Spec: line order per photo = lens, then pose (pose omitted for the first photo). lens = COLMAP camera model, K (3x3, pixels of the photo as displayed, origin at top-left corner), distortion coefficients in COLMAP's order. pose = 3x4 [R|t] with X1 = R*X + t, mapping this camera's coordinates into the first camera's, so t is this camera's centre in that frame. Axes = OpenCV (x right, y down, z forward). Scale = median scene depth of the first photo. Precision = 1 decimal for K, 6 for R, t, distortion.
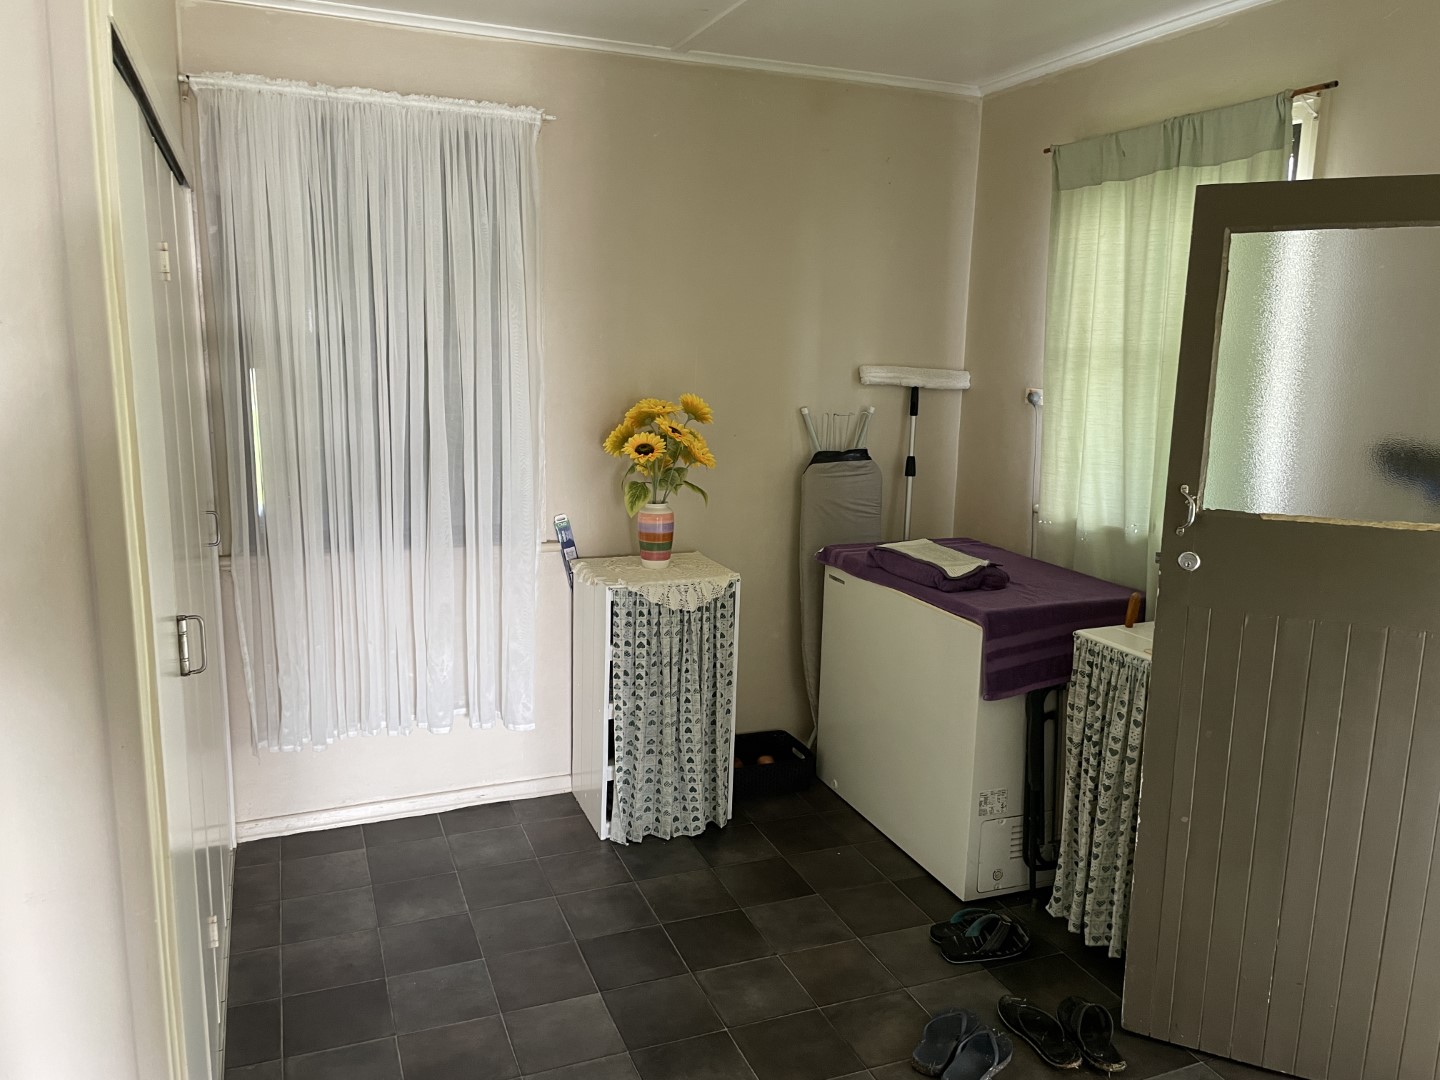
lens RADIAL K [[1088.5, 0, 720.0], [0, 1088.5, 540.0], [0, 0, 1]] dist [0.092277, -0.112538]
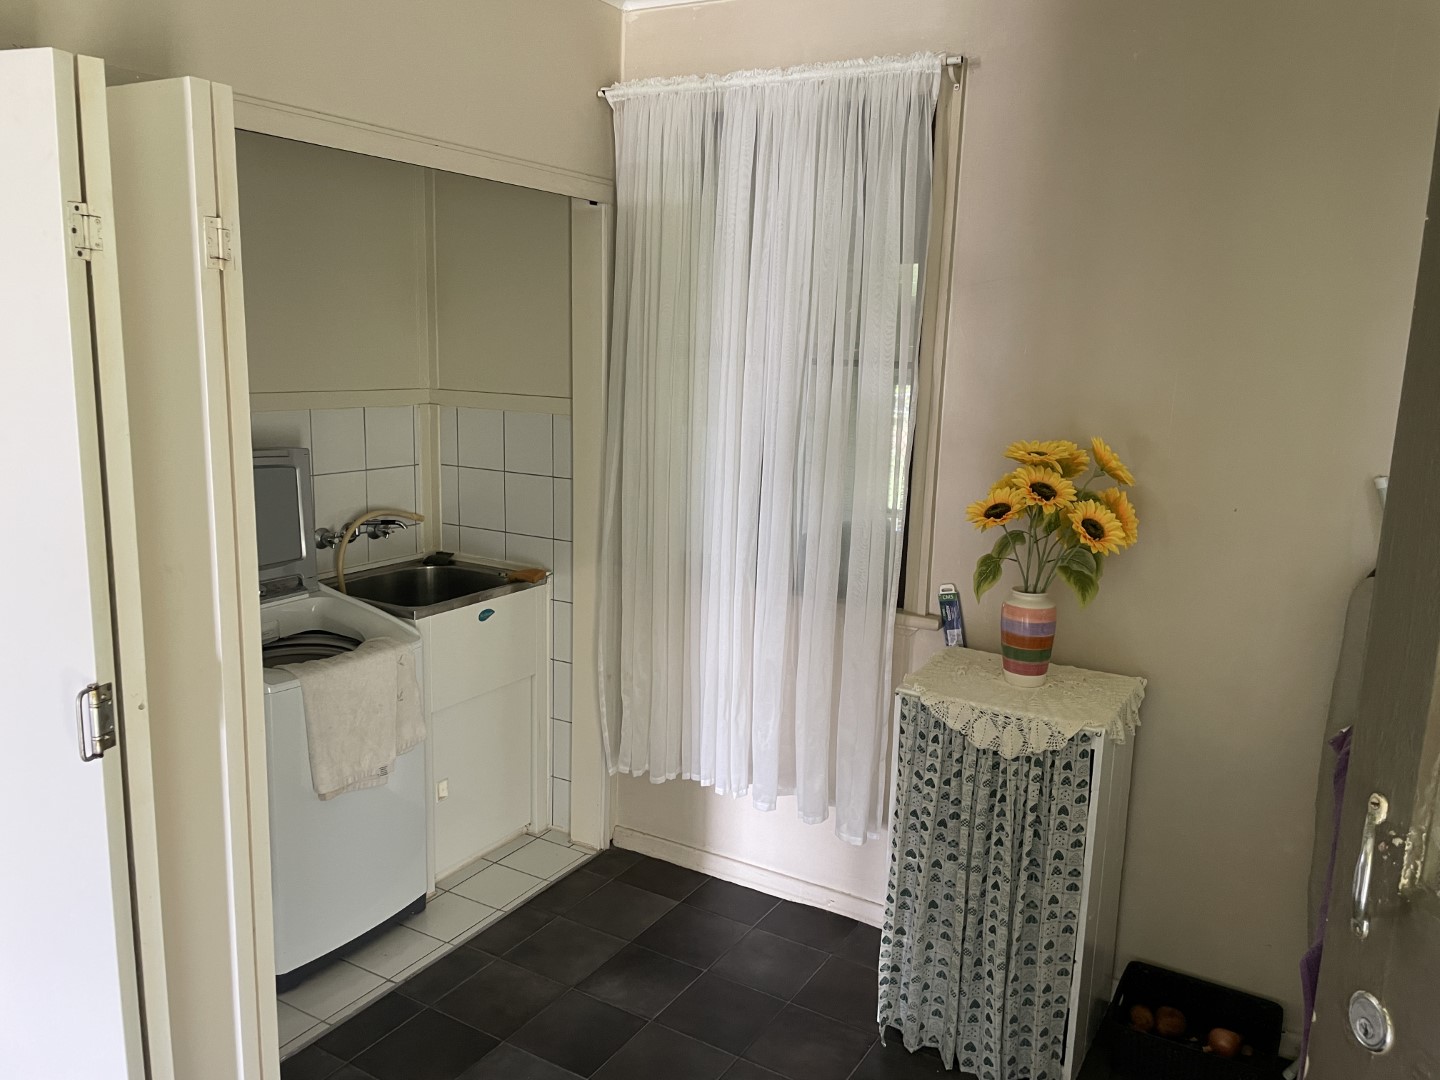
lens RADIAL K [[1088.5, 0, 720.0], [0, 1088.5, 540.0], [0, 0, 1]] dist [0.092277, -0.112538]
pose [[0.612098, 0.144652, -0.777439, 0.372060], [-0.161585, 0.985263, 0.056099, -0.076539], [0.774097, 0.091285, 0.626451, 0.426332]]
